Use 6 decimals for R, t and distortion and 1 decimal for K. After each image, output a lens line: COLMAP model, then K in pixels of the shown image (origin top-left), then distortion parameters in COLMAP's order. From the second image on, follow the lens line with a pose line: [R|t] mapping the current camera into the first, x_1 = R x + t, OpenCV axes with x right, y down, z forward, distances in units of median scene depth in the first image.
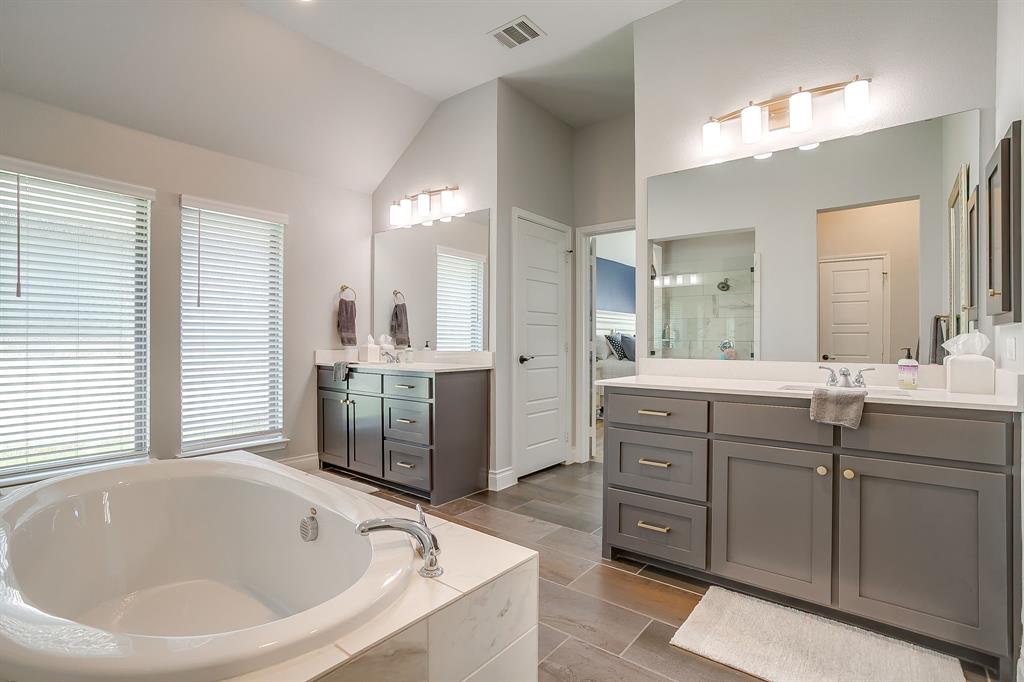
lens RADIAL K [[496.4, 0, 508.0], [0, 496.4, 342.0], [0, 0, 1]] dist [-0.054325, 0.028807]
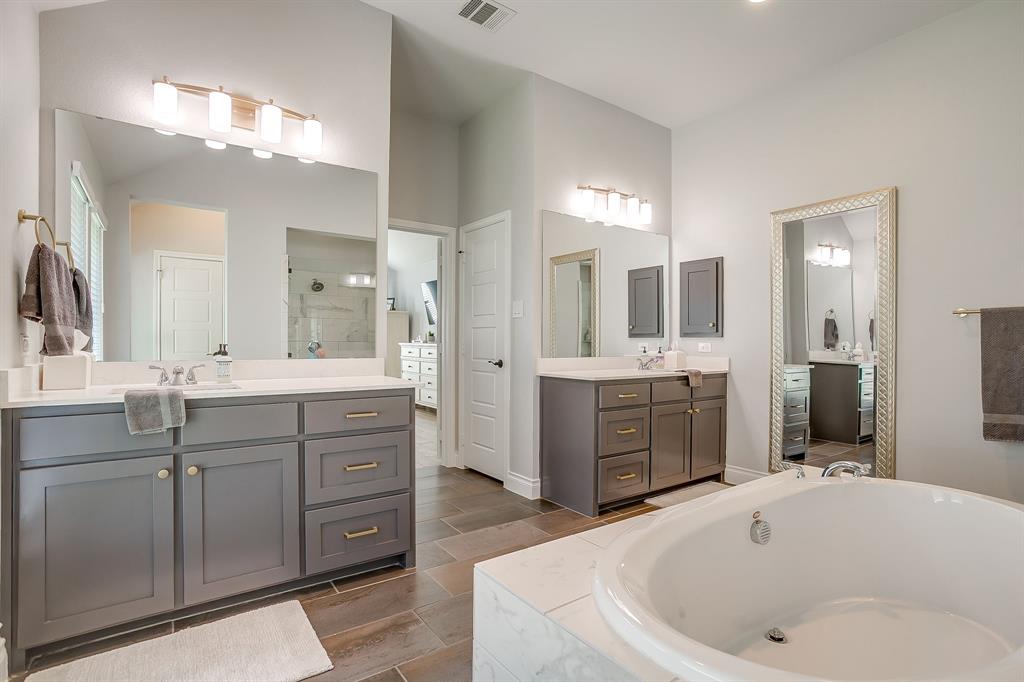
lens RADIAL K [[496.4, 0, 508.0], [0, 496.4, 342.0], [0, 0, 1]] dist [-0.054325, 0.028807]
pose [[0.280265, -0.001424, 0.959922, -0.423787], [-0.002864, 0.999993, 0.002320, -0.003888], [-0.959918, -0.003399, 0.280259, 0.340633]]
